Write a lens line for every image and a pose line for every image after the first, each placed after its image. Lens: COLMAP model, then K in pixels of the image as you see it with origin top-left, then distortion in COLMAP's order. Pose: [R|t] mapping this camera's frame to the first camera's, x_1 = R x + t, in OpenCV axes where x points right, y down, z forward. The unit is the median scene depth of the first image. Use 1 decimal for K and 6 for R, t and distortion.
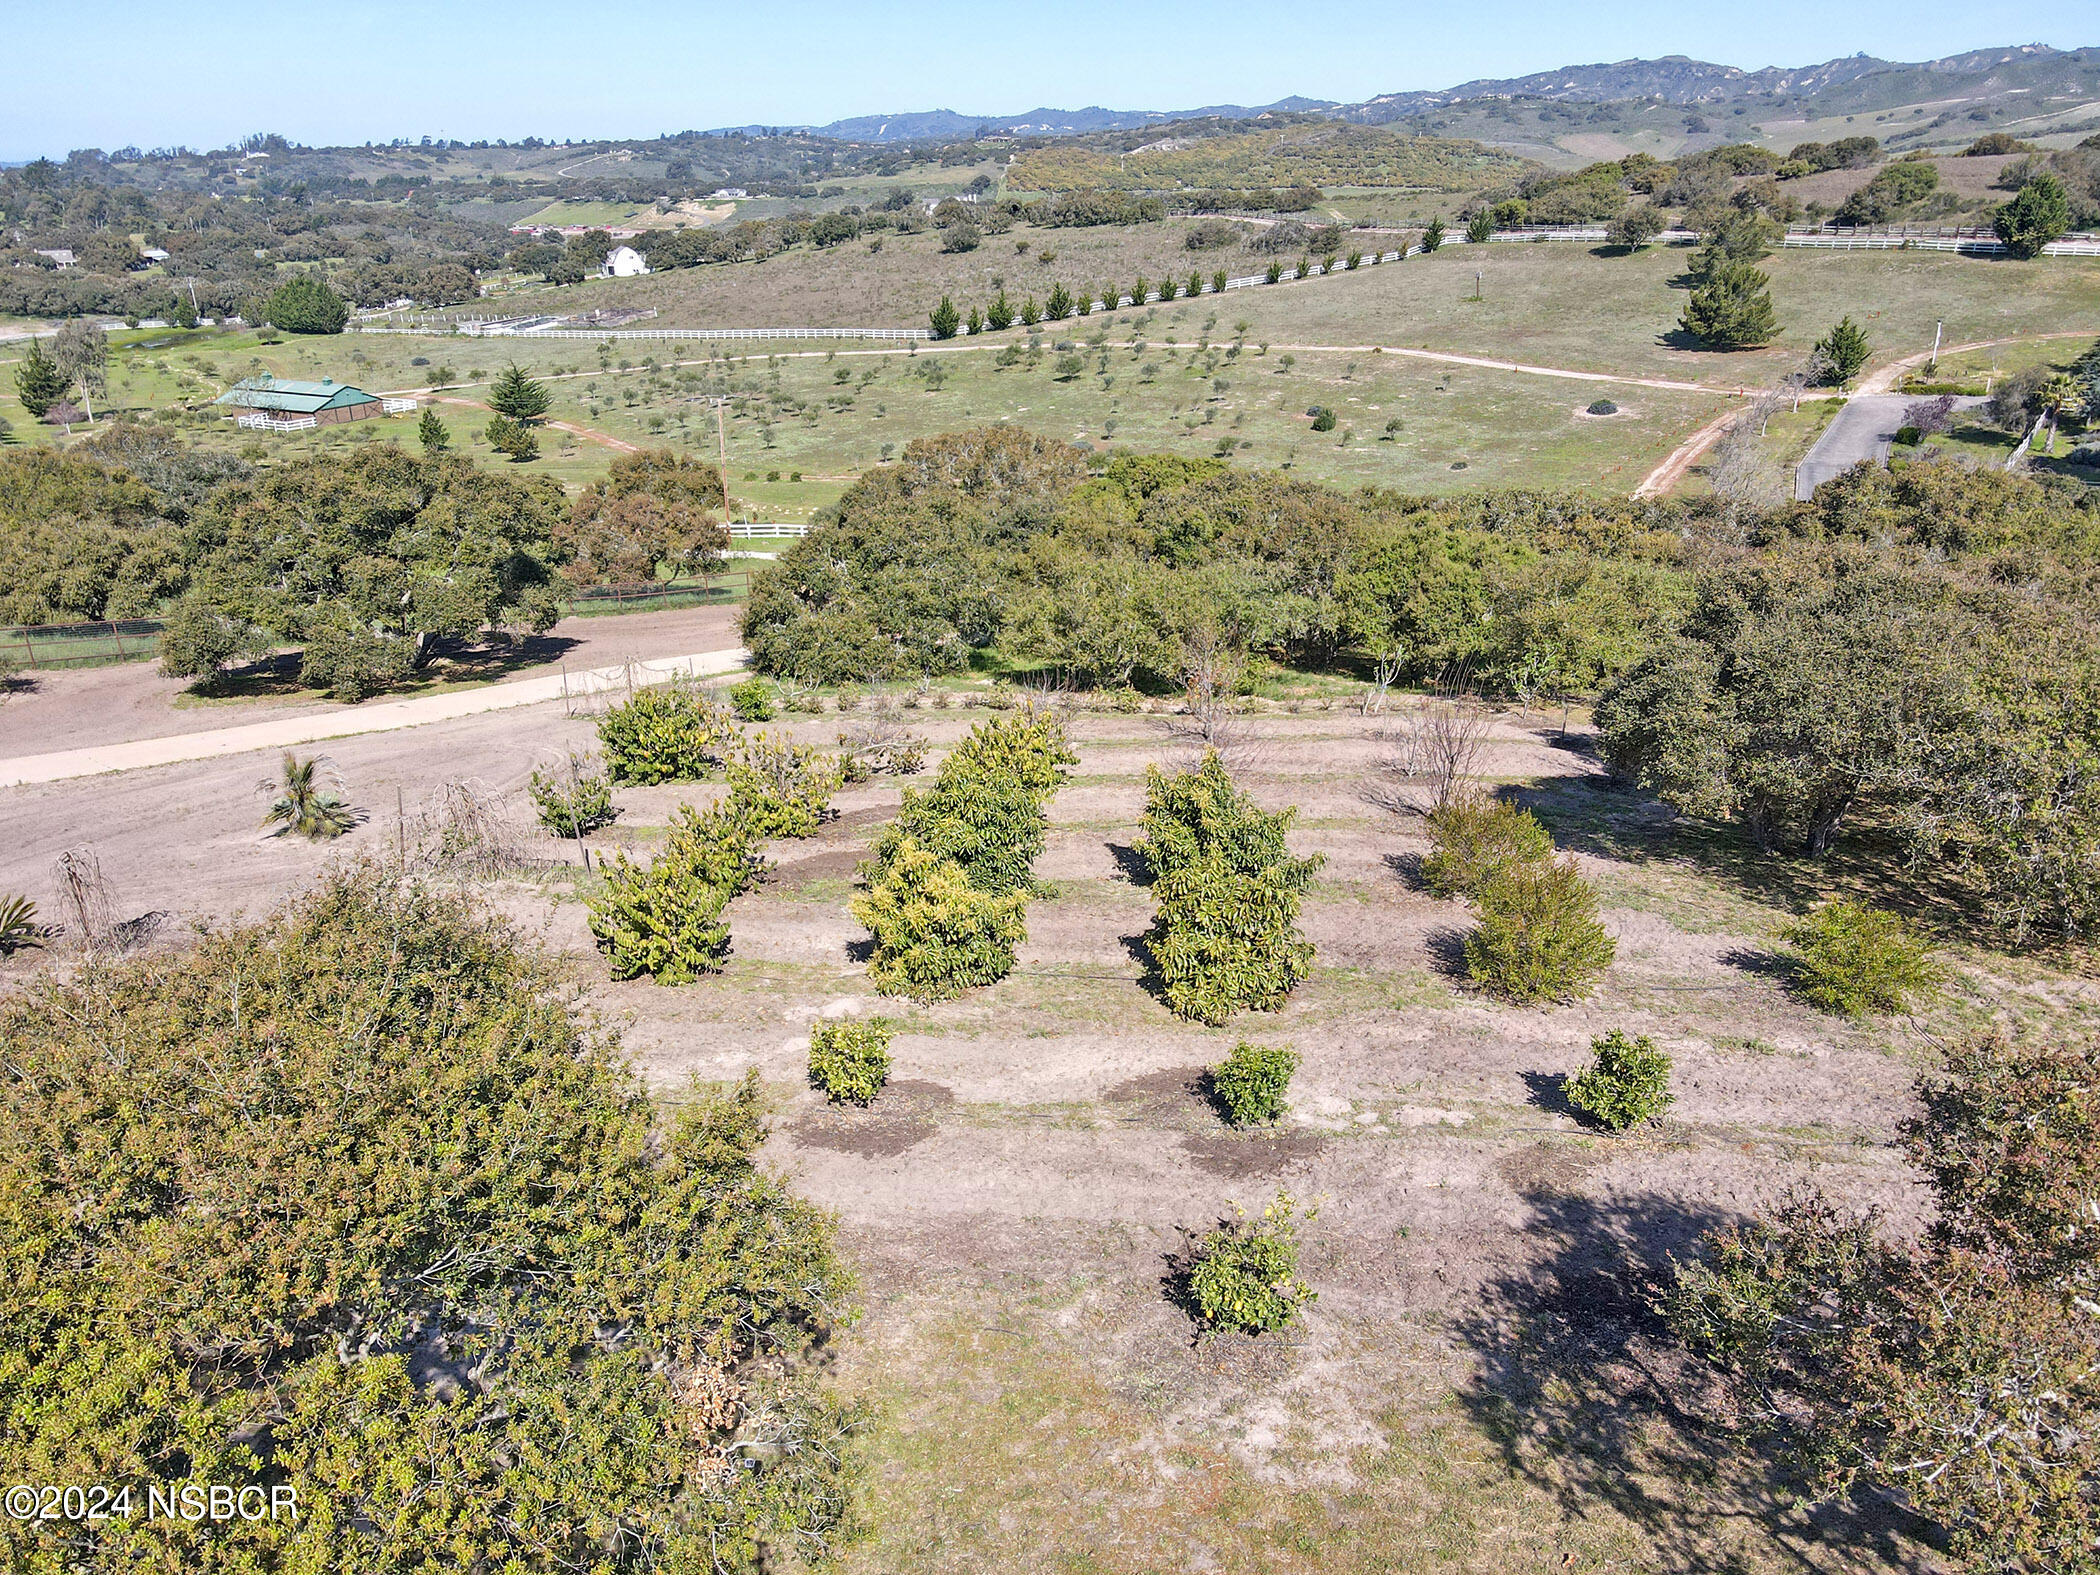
lens RADIAL K [[1548.7, 0, 1052.3], [0, 1548.7, 790.3], [0, 0, 1]] dist [0.014584, 0.012645]
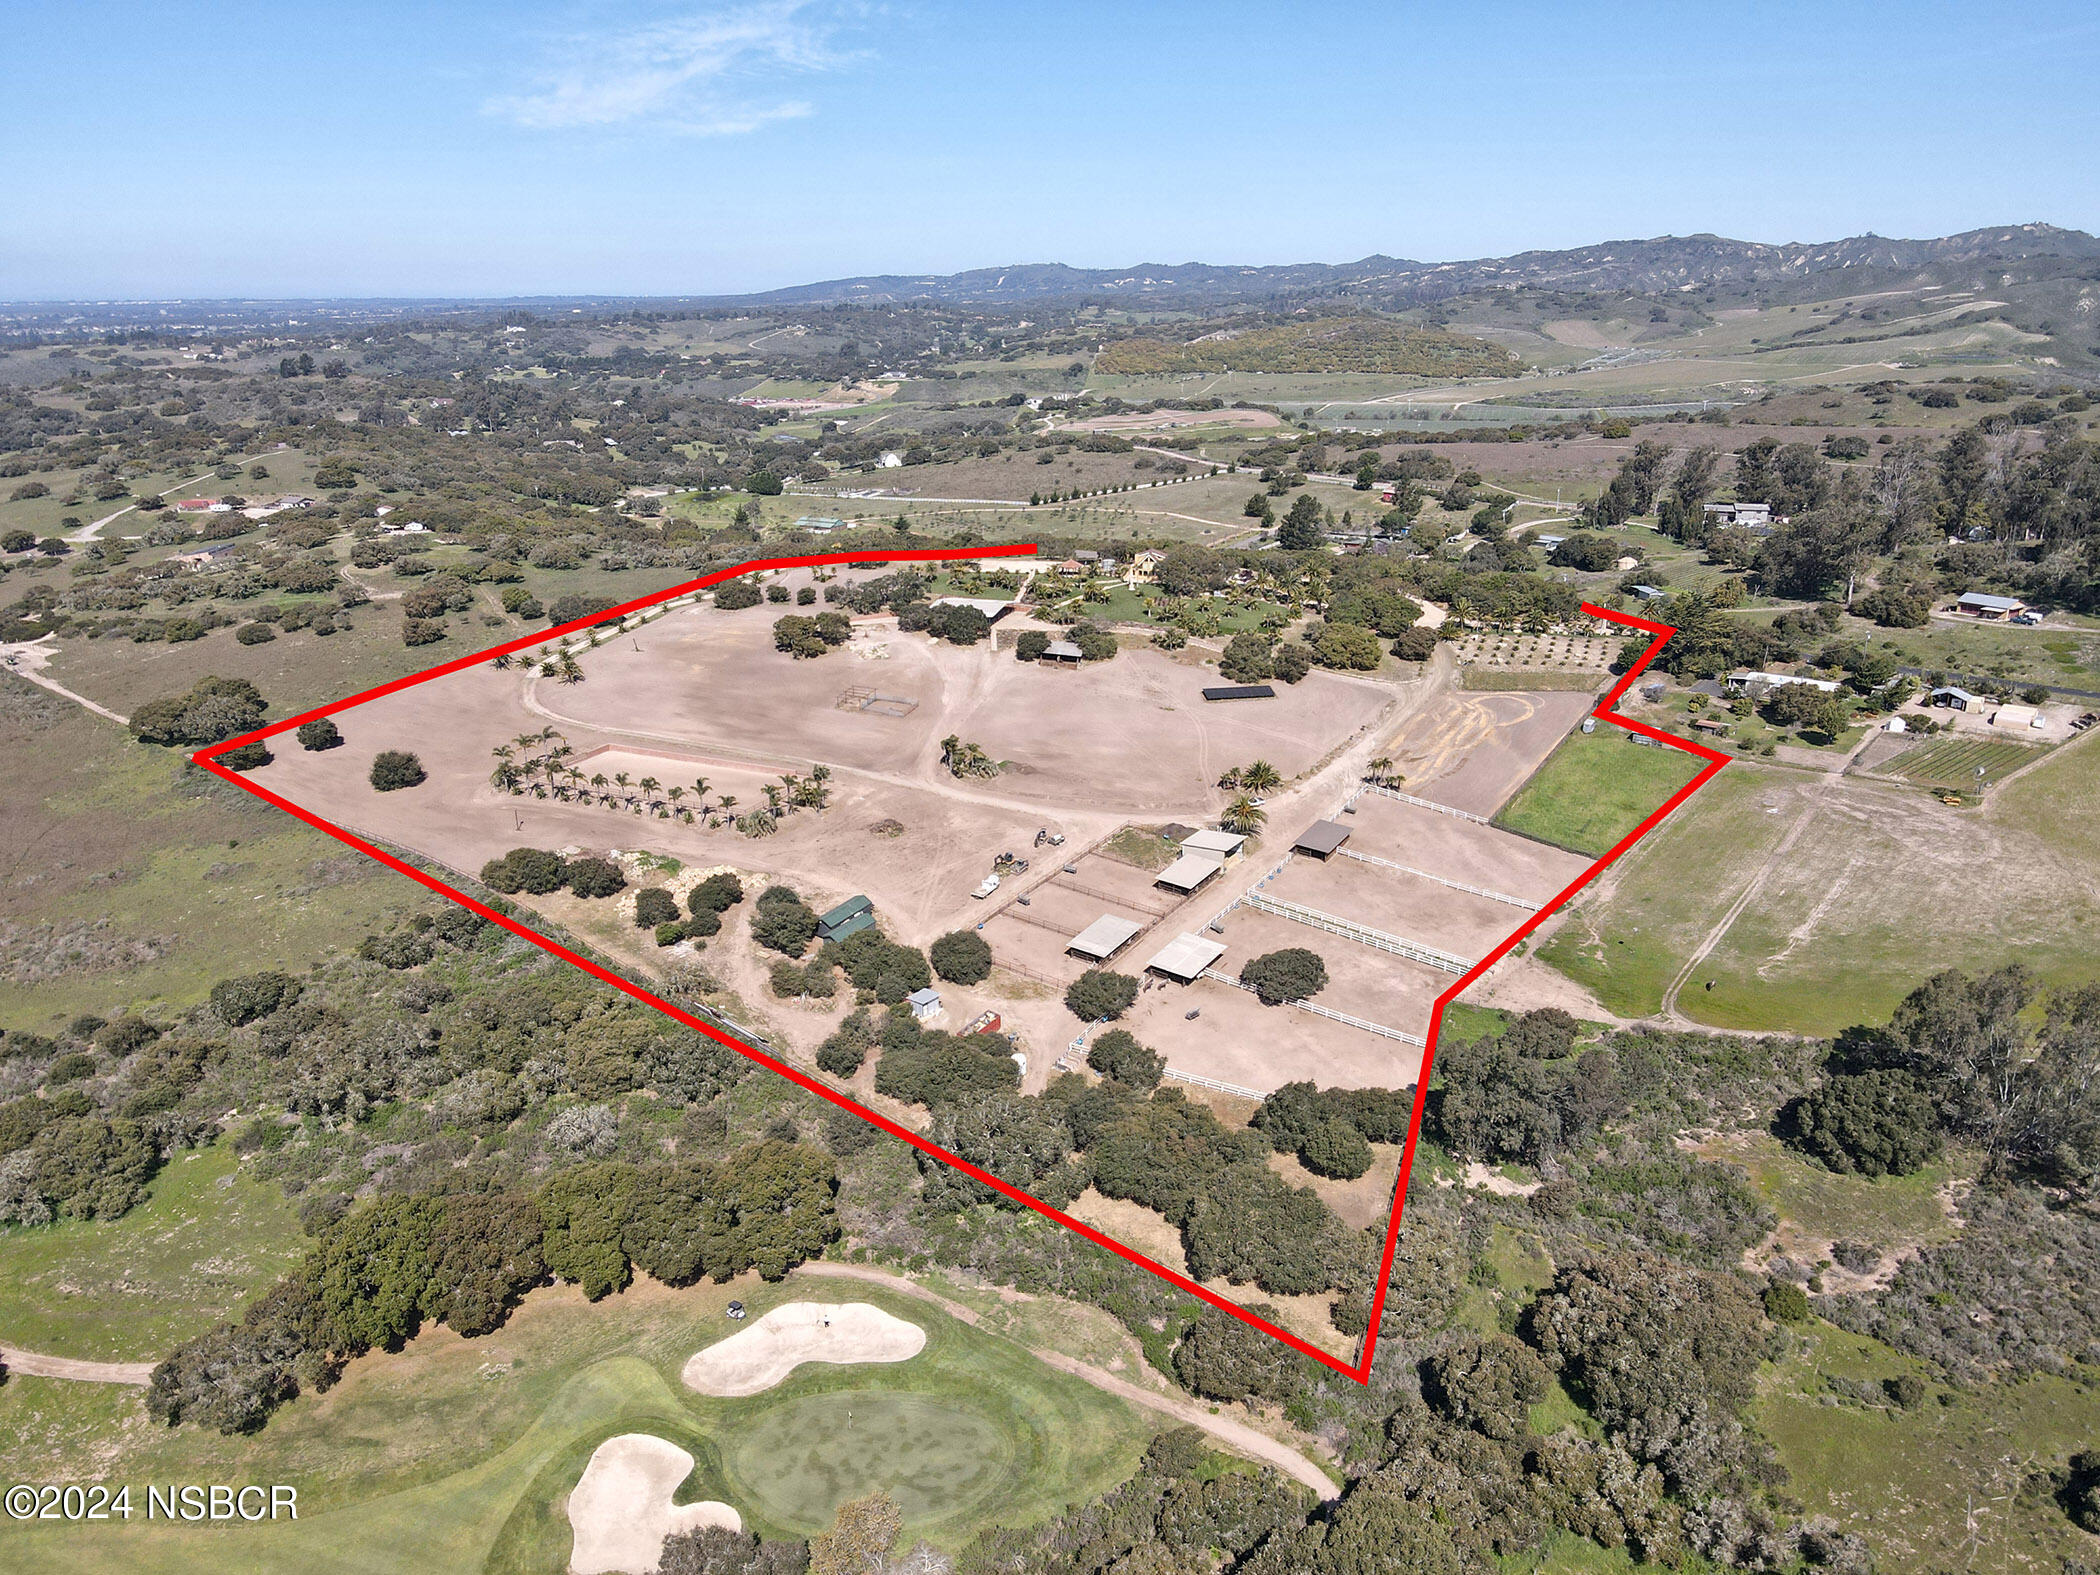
lens RADIAL K [[1548.7, 0, 1052.3], [0, 1548.7, 790.3], [0, 0, 1]] dist [0.014584, 0.012645]
pose [[0.997692, 0.025175, -0.063065, 0.019971], [-0.029921, 0.996699, -0.075474, 0.057297], [0.060957, 0.077187, 0.995151, -0.230647]]
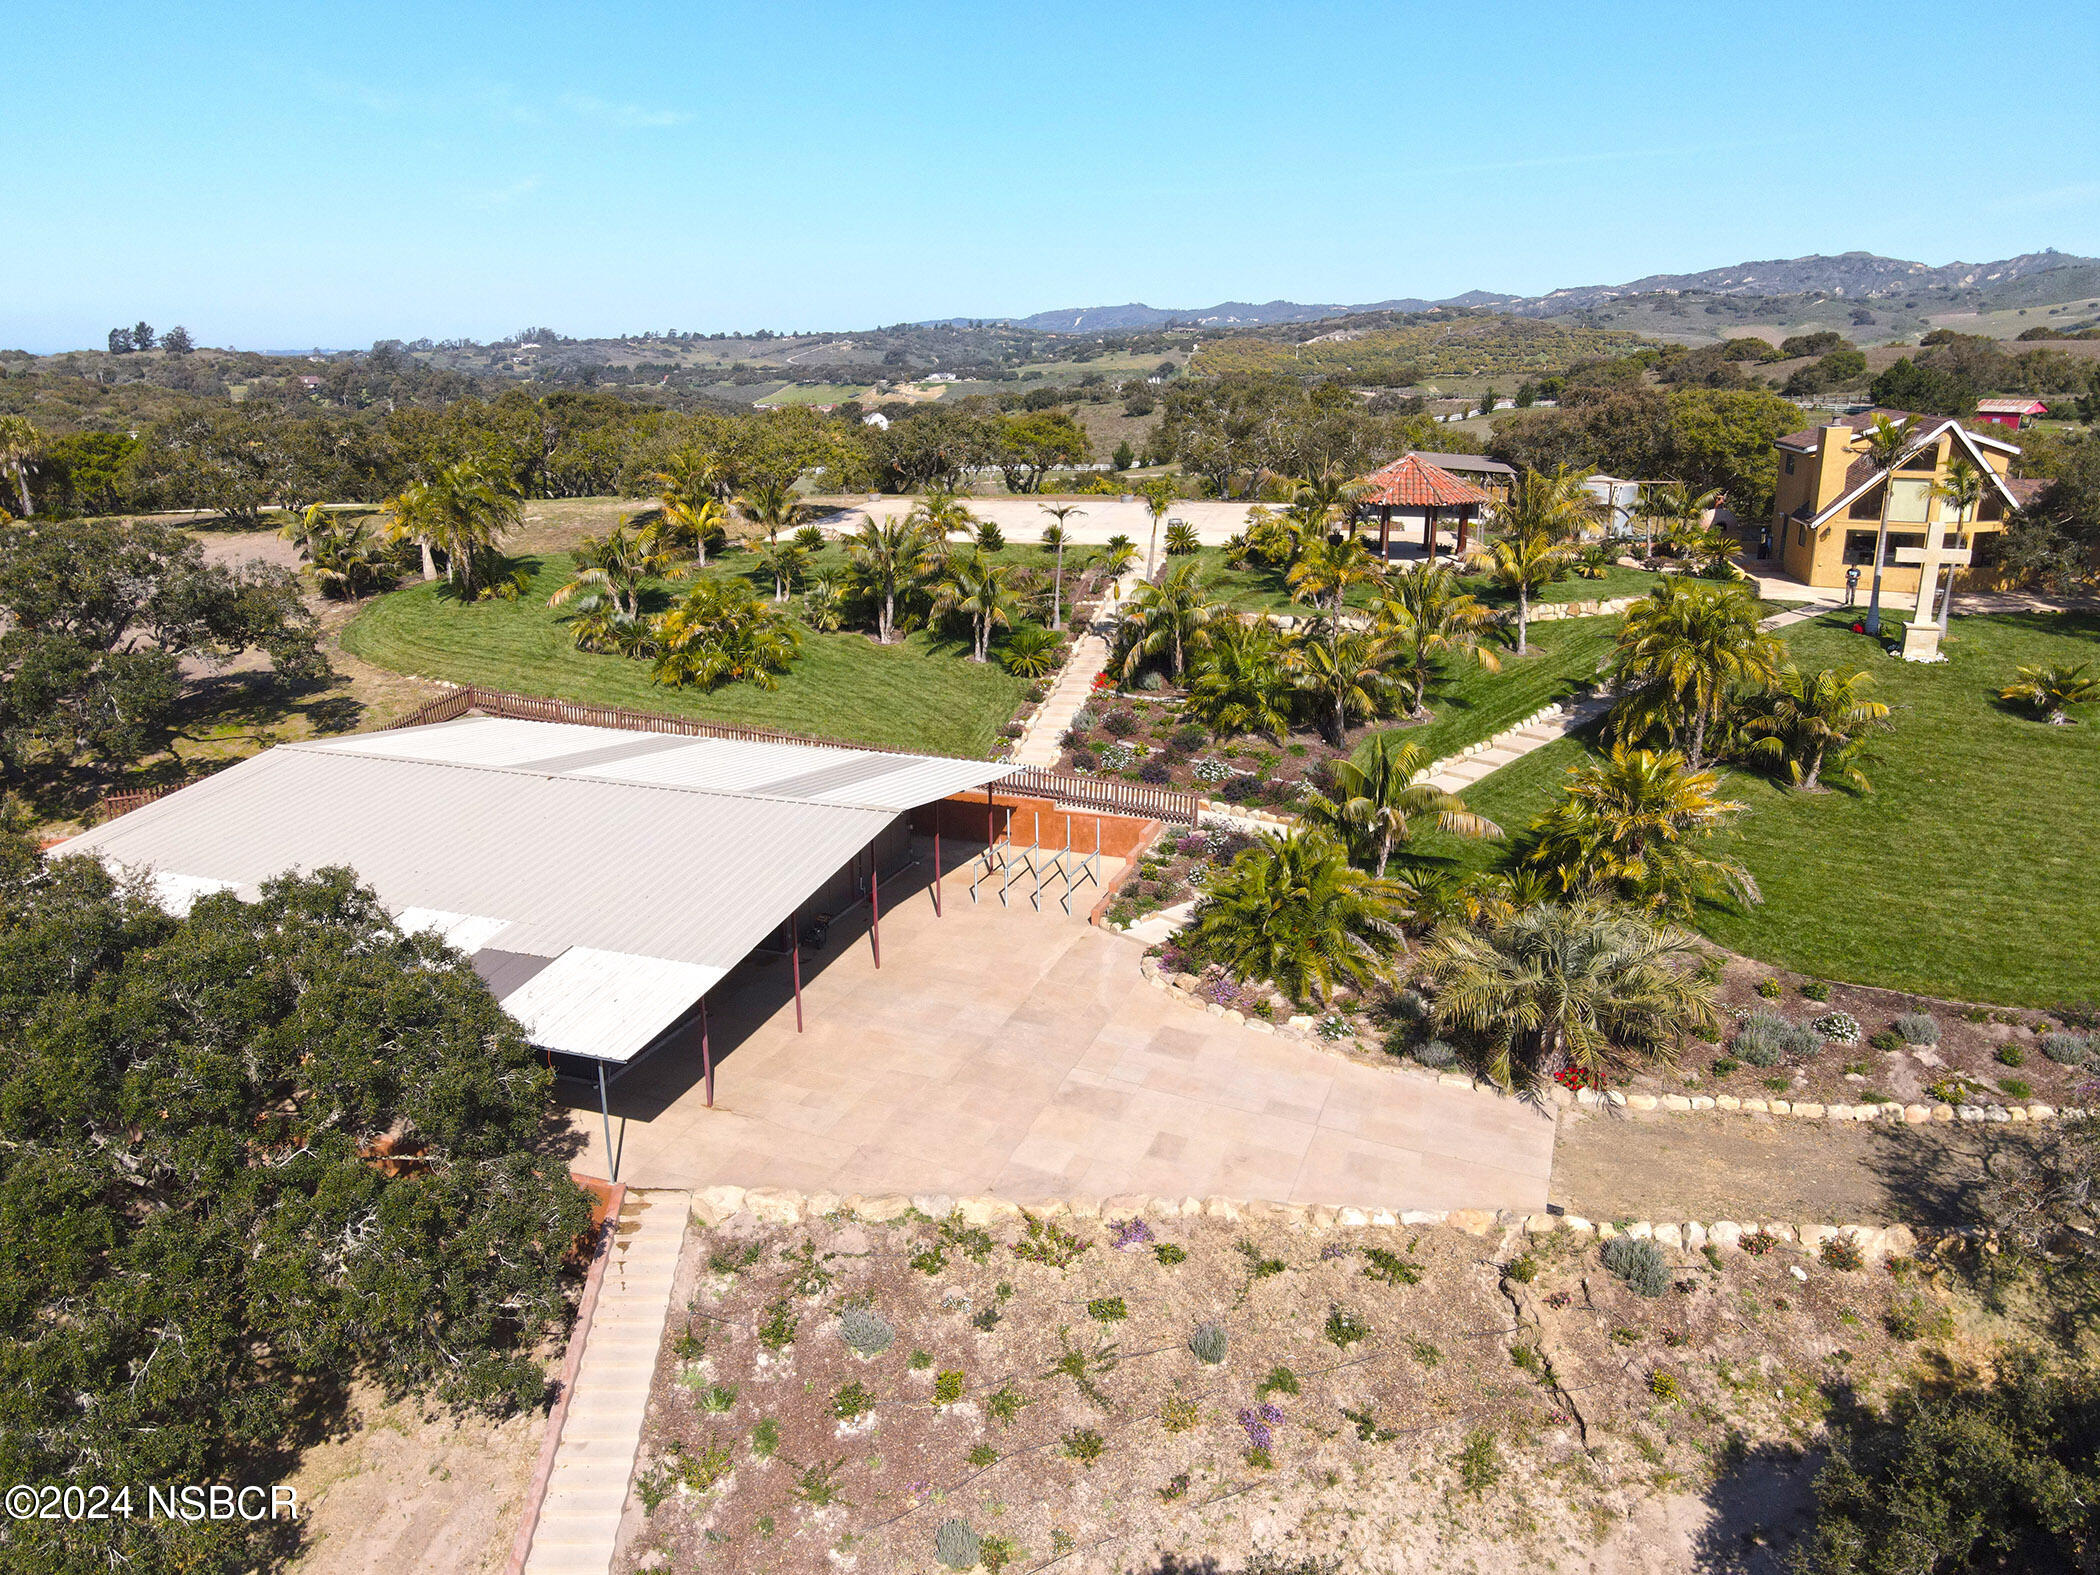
lens RADIAL K [[1548.7, 0, 1052.3], [0, 1548.7, 790.3], [0, 0, 1]] dist [0.014584, 0.012645]
pose [[0.993305, 0.033472, -0.110562, 0.004059], [-0.045255, 0.993352, -0.105847, 0.018564], [0.106284, 0.110141, 0.988217, -0.045086]]
